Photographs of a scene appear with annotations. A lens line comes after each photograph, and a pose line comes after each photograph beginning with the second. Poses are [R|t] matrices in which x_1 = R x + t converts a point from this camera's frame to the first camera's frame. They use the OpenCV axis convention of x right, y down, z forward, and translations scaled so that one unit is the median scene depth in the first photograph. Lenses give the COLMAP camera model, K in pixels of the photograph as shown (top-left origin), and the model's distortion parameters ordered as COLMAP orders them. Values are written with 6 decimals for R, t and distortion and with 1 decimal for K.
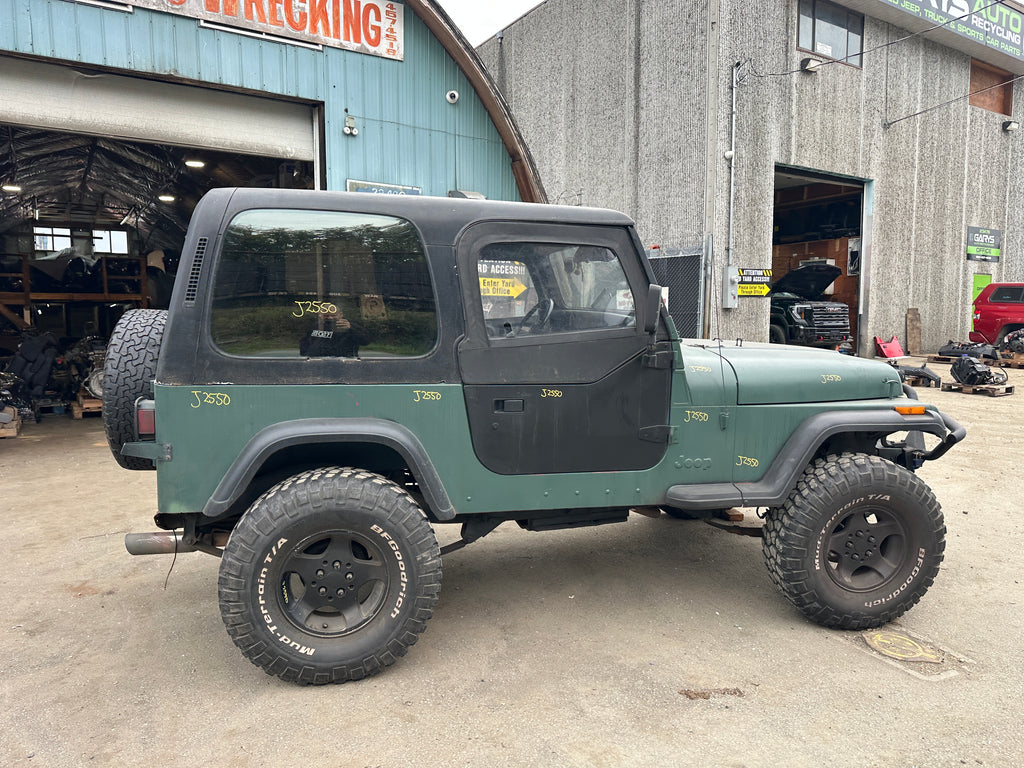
lens RADIAL K [[721.0, 0, 518.1], [0, 721.0, 386.0], [0, 0, 1]] dist [0.023249, -0.026441]
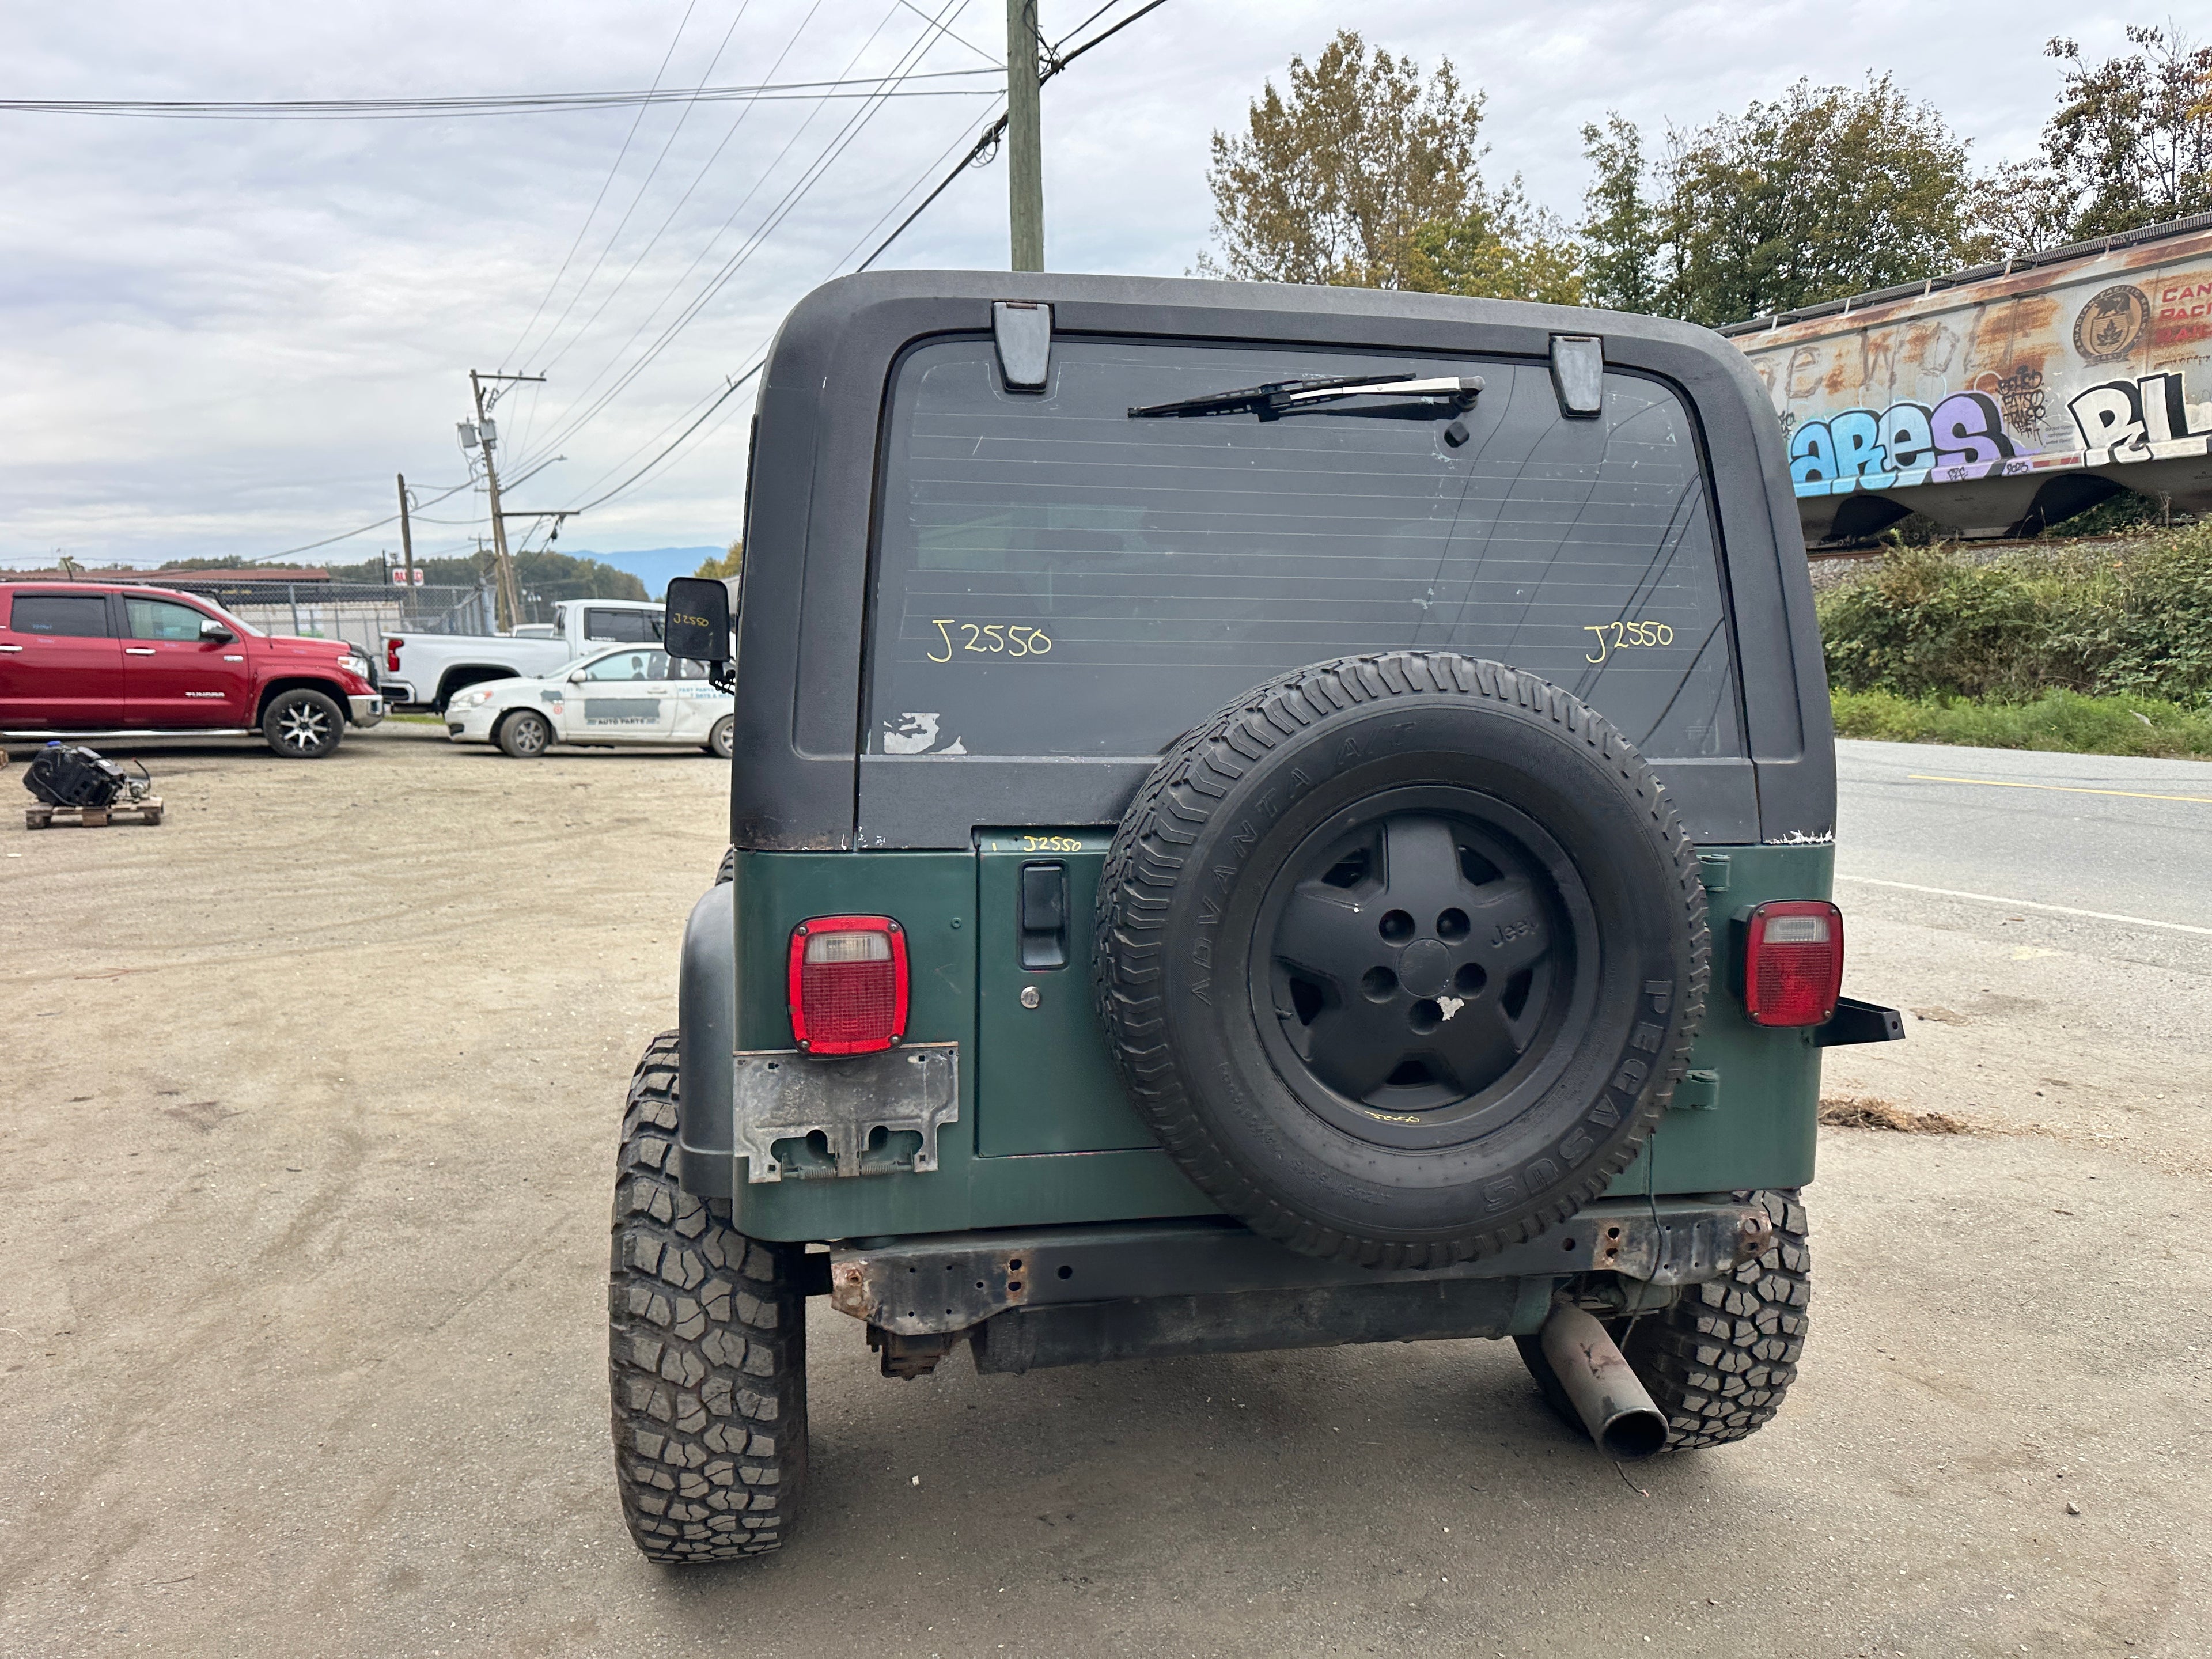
lens RADIAL K [[1557.5, 0, 1112.9], [0, 1557.5, 828.5], [0, 0, 1]] dist [0.023249, -0.026441]
pose [[0.058203, -0.126636, 0.990240, -0.457250], [0.111335, 0.986557, 0.119621, -0.051511], [-0.992077, 0.103286, 0.071520, 0.452097]]
